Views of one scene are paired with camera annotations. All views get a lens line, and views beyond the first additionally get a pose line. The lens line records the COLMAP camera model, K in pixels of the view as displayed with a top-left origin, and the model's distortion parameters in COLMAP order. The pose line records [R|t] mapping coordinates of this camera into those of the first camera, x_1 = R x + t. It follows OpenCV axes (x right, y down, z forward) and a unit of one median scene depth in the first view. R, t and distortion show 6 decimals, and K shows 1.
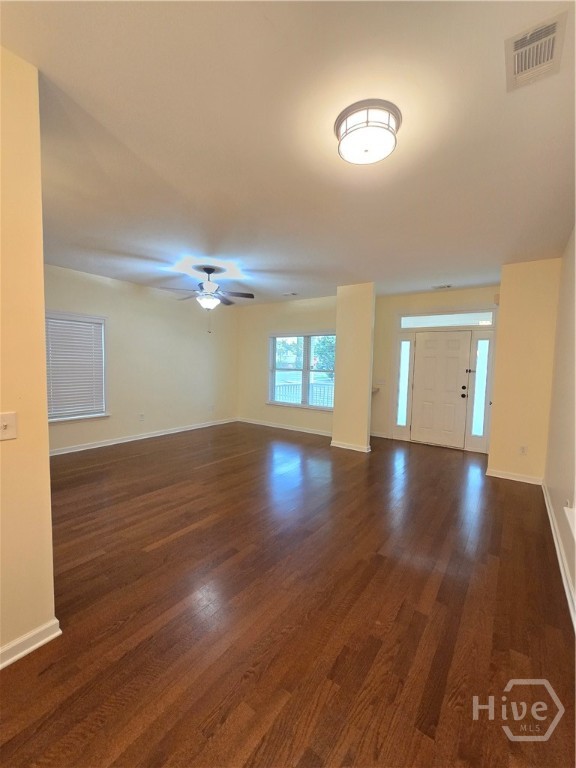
lens RADIAL K [[313.4, 0, 295.4], [0, 313.4, 382.1], [0, 0, 1]] dist [-0.000700, 0.000338]
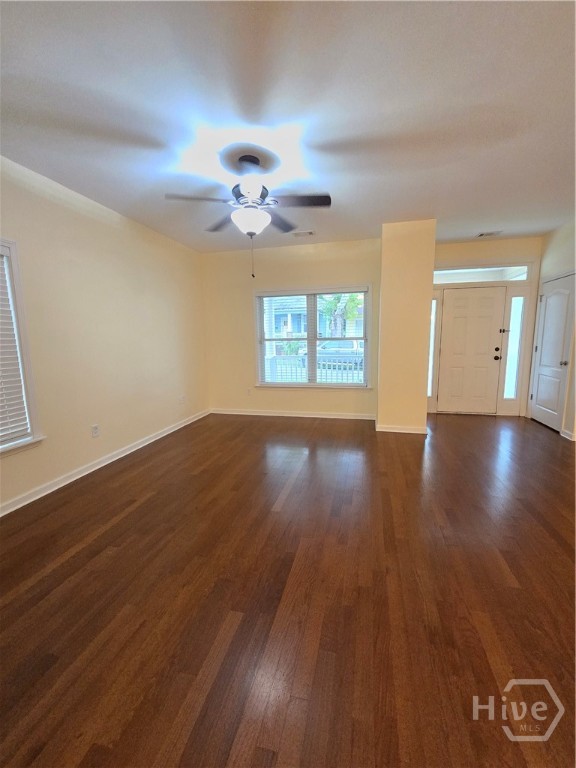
lens RADIAL K [[313.4, 0, 295.4], [0, 313.4, 382.1], [0, 0, 1]] dist [-0.000700, 0.000338]
pose [[0.929428, -0.094388, 0.356727, -0.353219], [0.062024, 0.992938, 0.101126, -0.016157], [-0.363753, -0.071864, 0.928719, 0.337387]]
